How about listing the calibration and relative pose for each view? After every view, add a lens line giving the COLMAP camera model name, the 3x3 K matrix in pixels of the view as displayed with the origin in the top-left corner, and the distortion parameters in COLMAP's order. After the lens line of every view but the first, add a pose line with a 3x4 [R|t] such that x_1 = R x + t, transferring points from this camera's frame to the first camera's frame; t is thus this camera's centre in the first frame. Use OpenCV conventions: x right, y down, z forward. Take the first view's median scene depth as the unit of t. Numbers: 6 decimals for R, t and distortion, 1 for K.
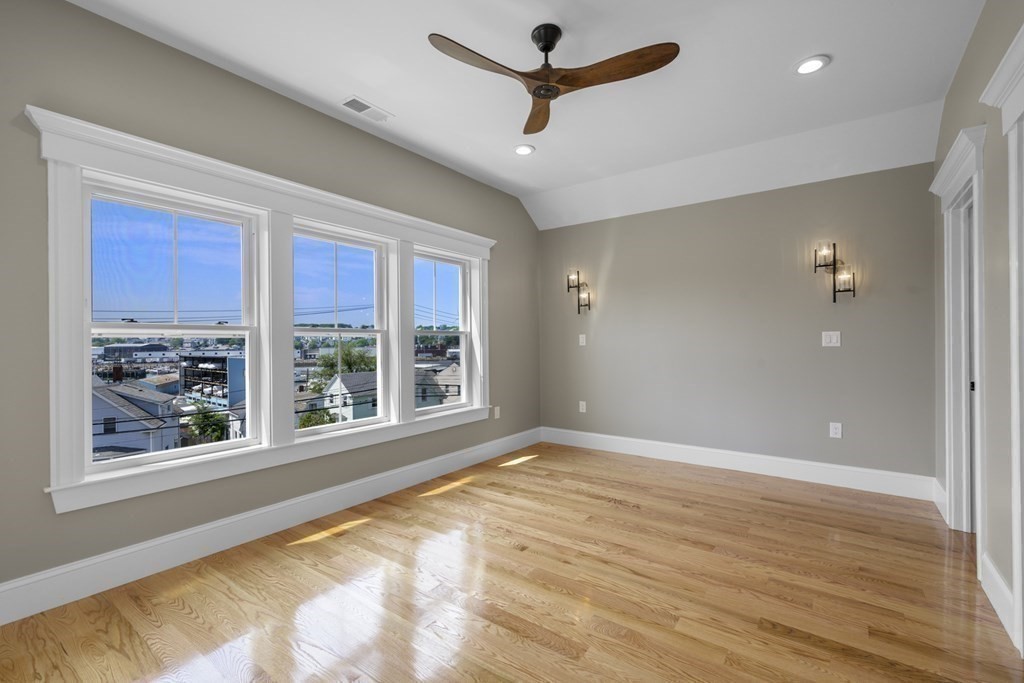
lens RADIAL K [[450.3, 0, 514.7], [0, 450.3, 342.0], [0, 0, 1]] dist [0.000381, -0.000530]
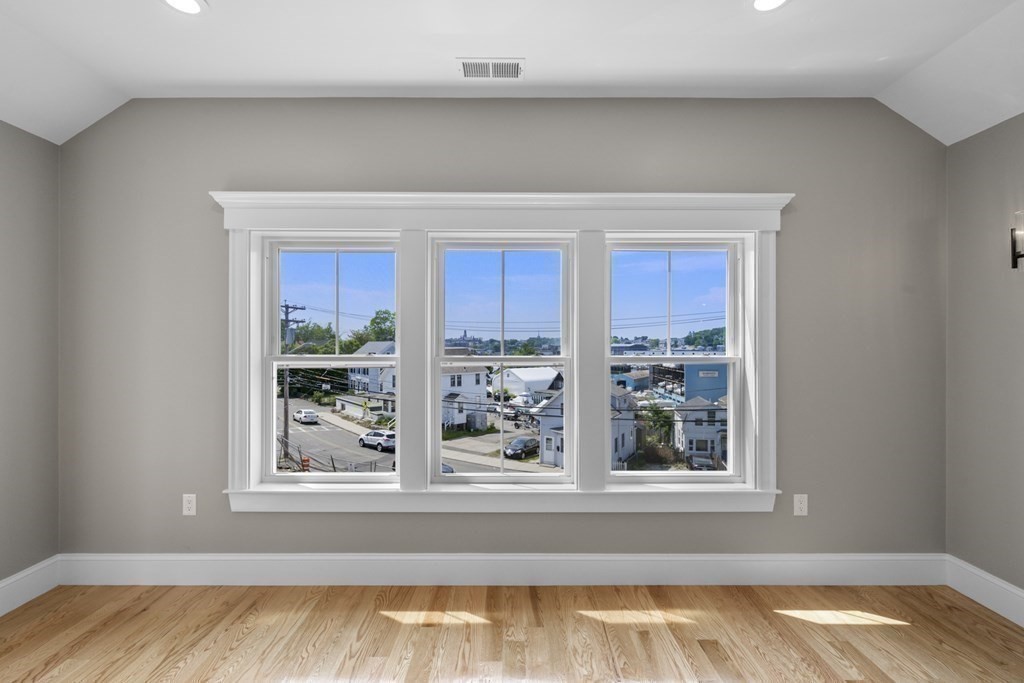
lens RADIAL K [[463.9, 0, 511.1], [0, 463.9, 345.4], [0, 0, 1]] dist [0.000594, 0.000813]
pose [[0.587418, 0.009080, -0.809233, 0.285895], [-0.004832, 0.999959, 0.007712, -0.055850], [0.809269, -0.000620, 0.587437, 0.515932]]
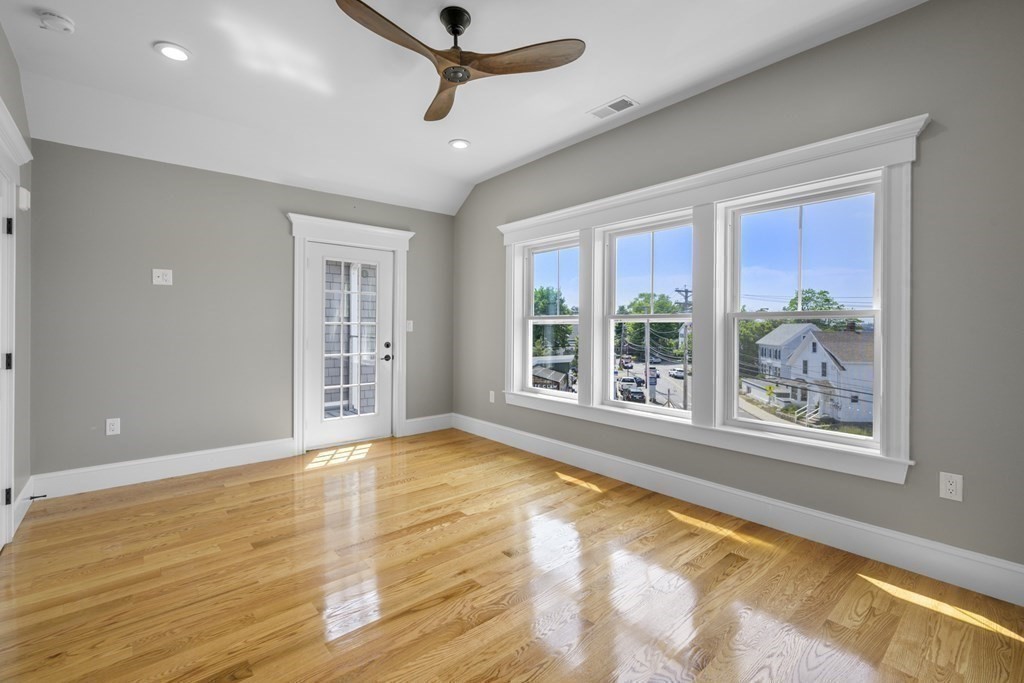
lens RADIAL K [[450.3, 0, 512.0], [0, 450.3, 328.3], [0, 0, 1]] dist [0.000381, -0.000530]
pose [[-0.232828, 0.008735, -0.972479, 0.681028], [-0.003194, 0.999947, 0.009747, -0.007129], [0.972513, 0.005375, -0.232788, 0.916481]]
